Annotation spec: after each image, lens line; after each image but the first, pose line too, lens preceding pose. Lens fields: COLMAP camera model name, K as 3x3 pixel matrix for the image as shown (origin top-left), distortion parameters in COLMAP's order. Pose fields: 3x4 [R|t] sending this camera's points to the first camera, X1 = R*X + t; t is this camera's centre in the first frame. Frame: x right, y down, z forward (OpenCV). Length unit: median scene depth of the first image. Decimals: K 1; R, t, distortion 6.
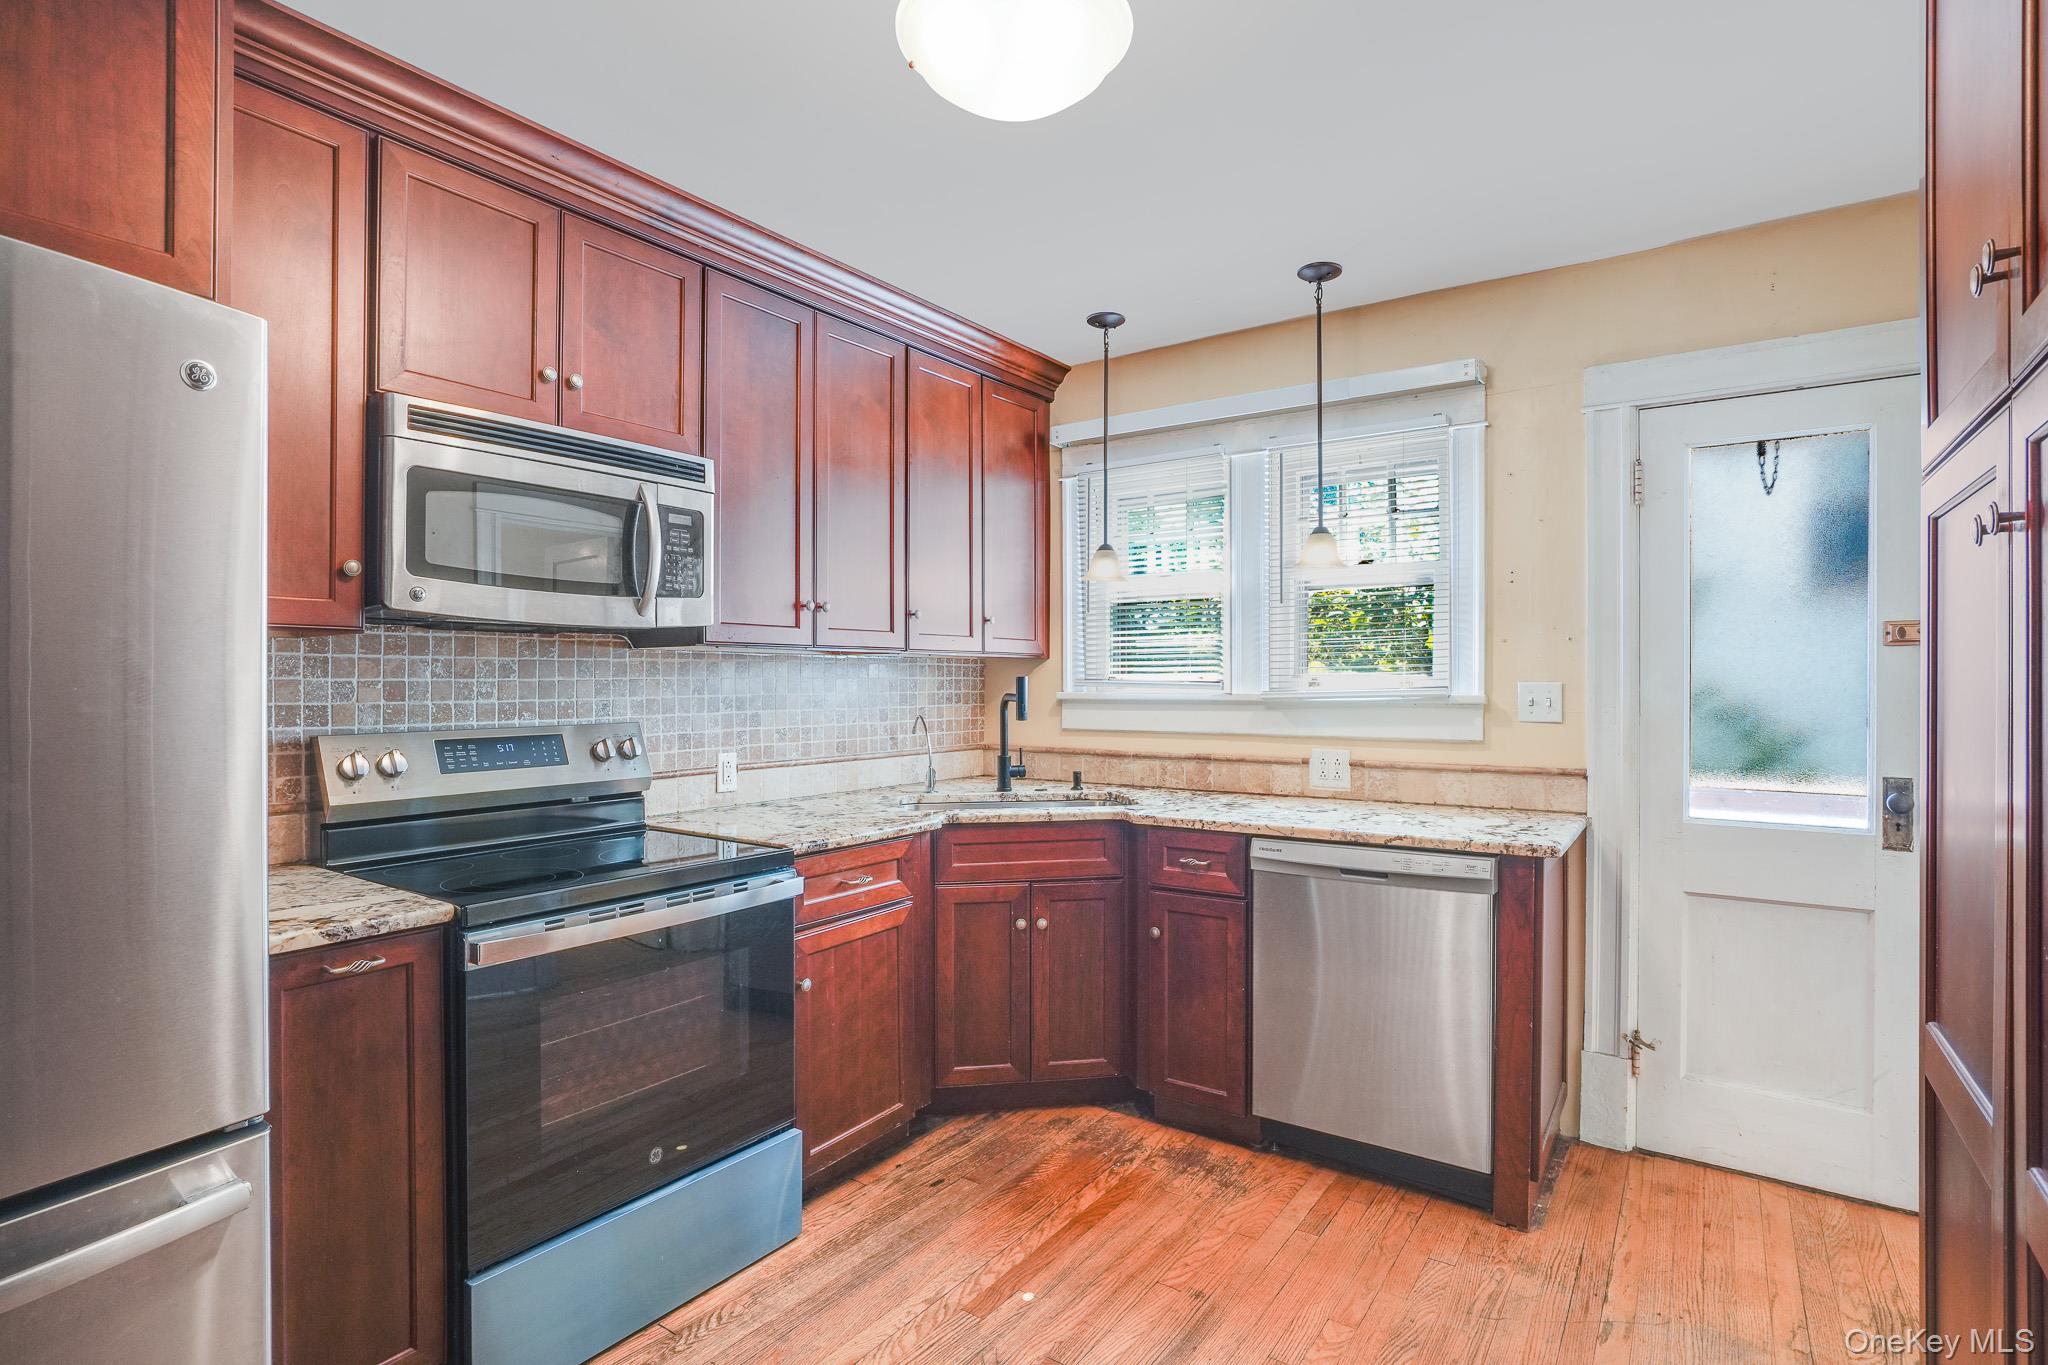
lens RADIAL K [[1007.5, 0, 1013.5], [0, 1007.5, 681.3], [0, 0, 1]] dist [-0.049482, 0.019778]
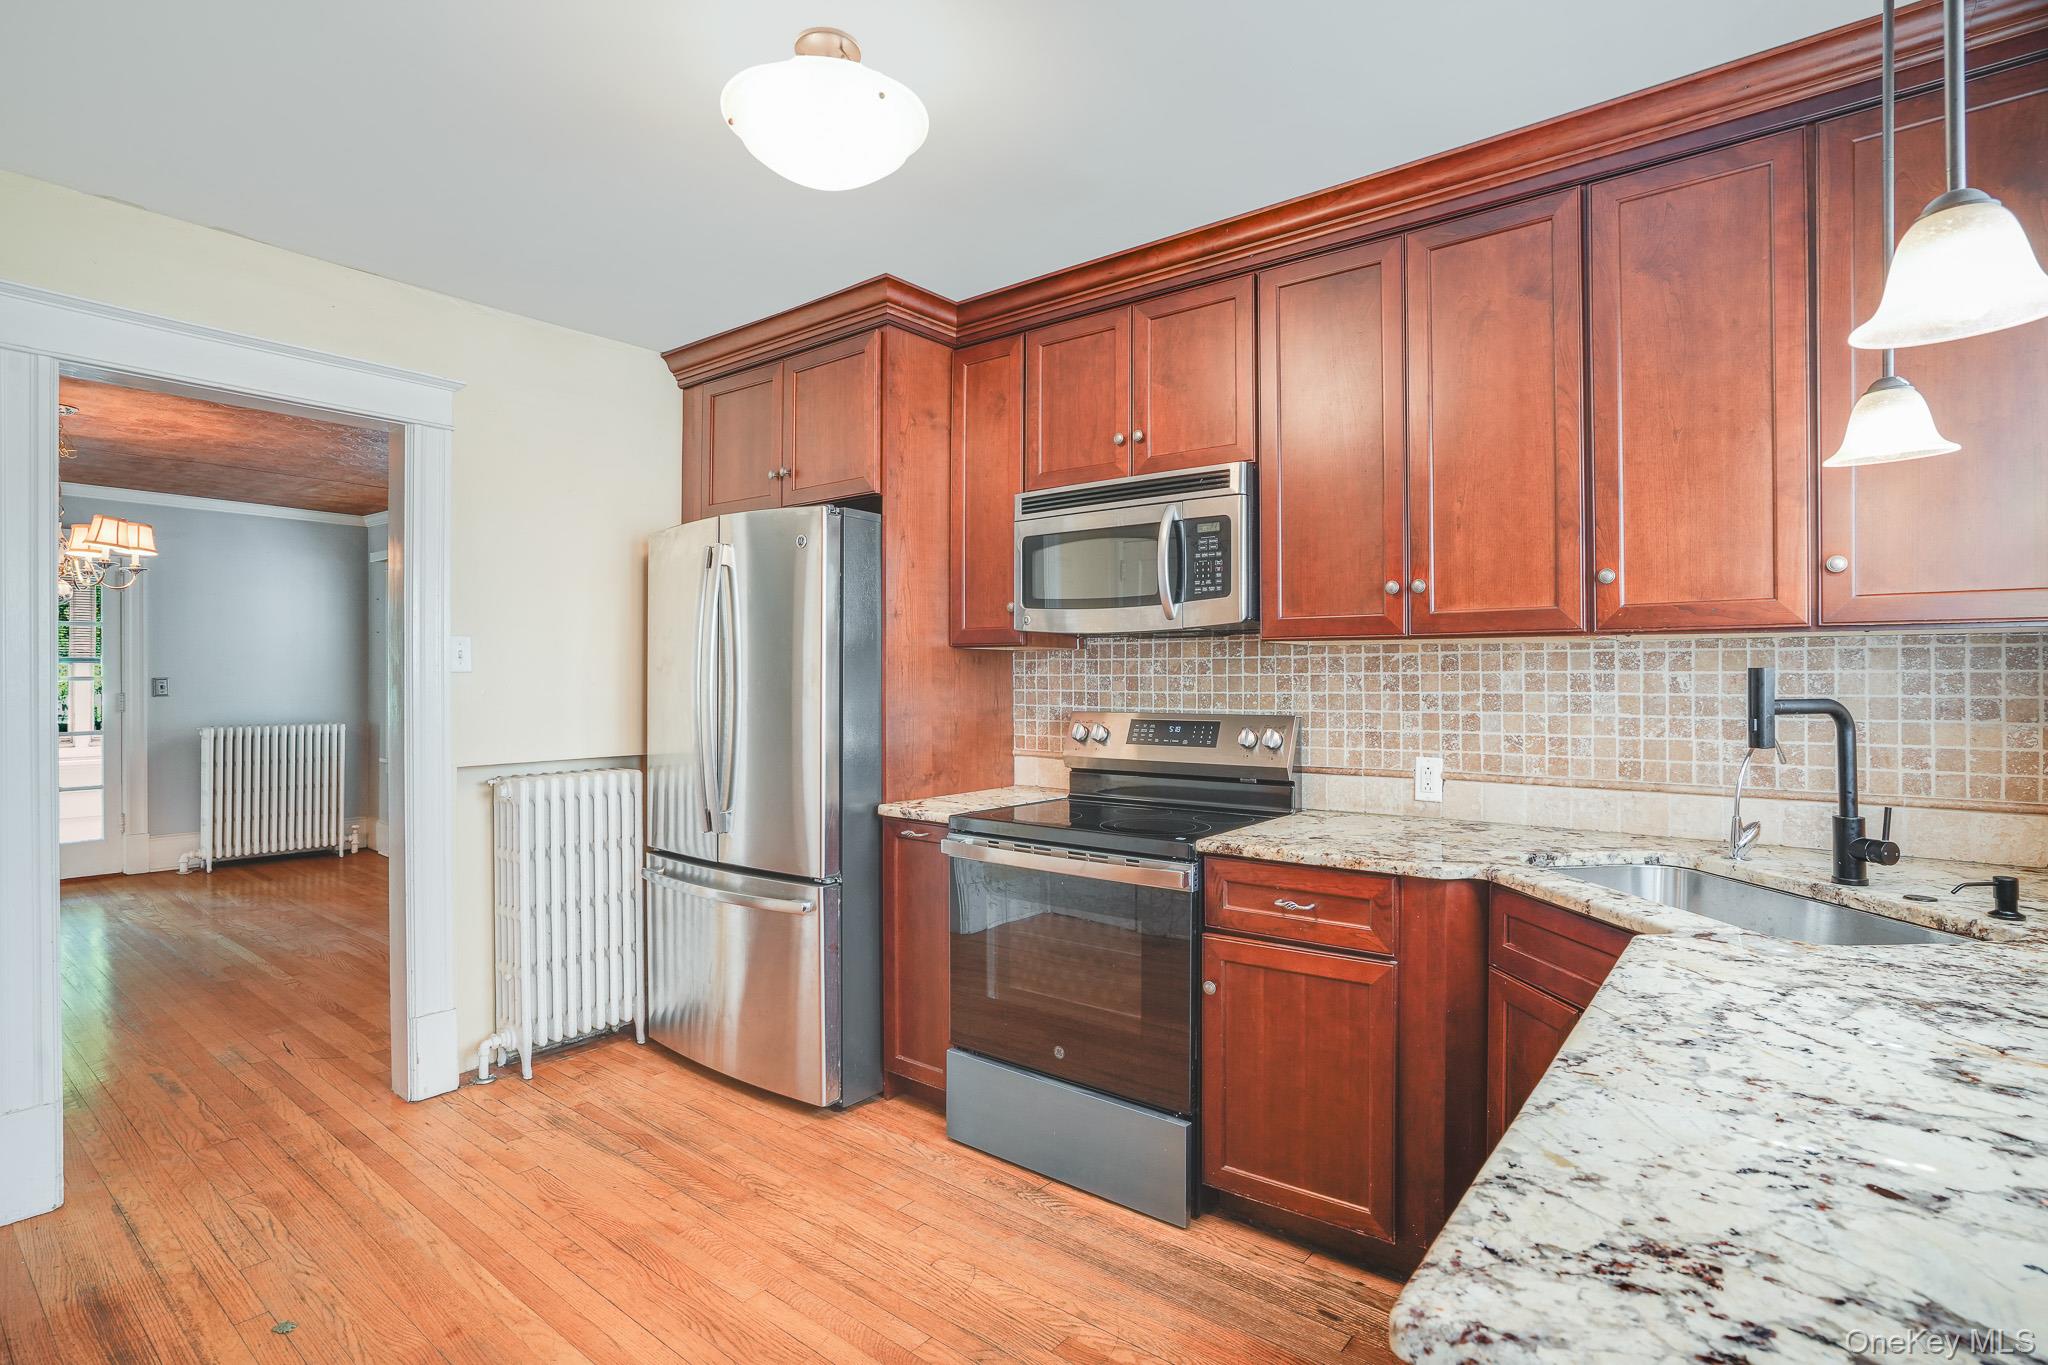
lens RADIAL K [[1007.5, 0, 1035.9], [0, 1007.5, 680.0], [0, 0, 1]] dist [-0.049482, 0.019778]
pose [[-0.055072, 0.001093, -0.998482, 0.689617], [-0.001079, 0.999999, 0.001155, 0.002689], [0.998482, 0.001141, -0.055071, 0.785980]]
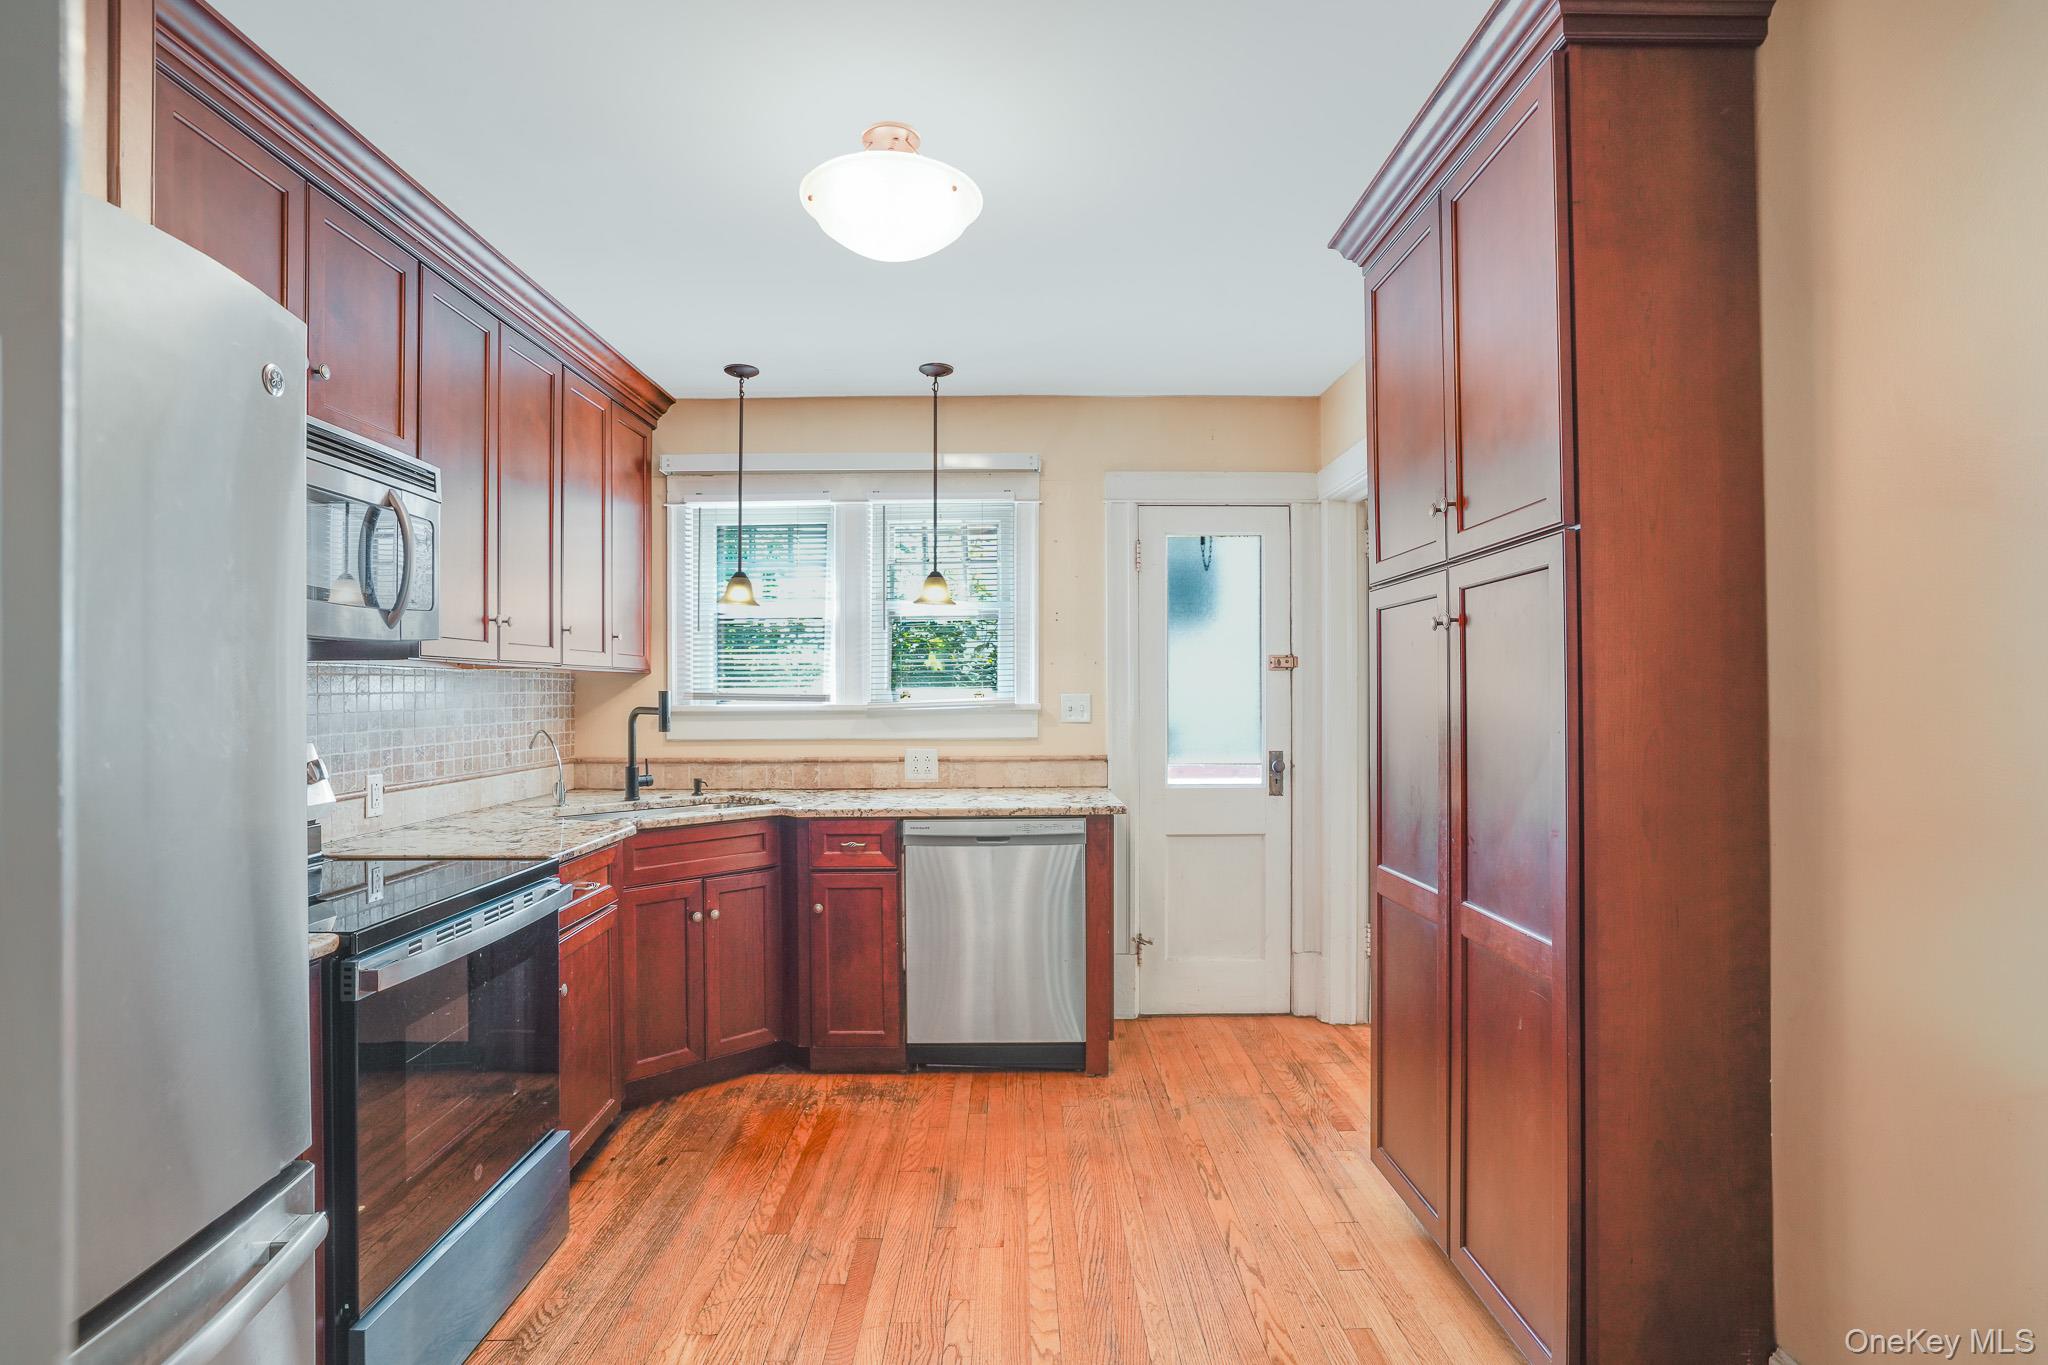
lens RADIAL K [[1007.5, 0, 1021.8], [0, 1007.5, 687.8], [0, 0, 1]] dist [-0.049482, 0.019778]
pose [[0.809699, -0.001637, 0.586843, -0.378034], [0.004653, 0.999983, -0.003629, -0.002677], [-0.586826, 0.005669, 0.809693, -0.096838]]
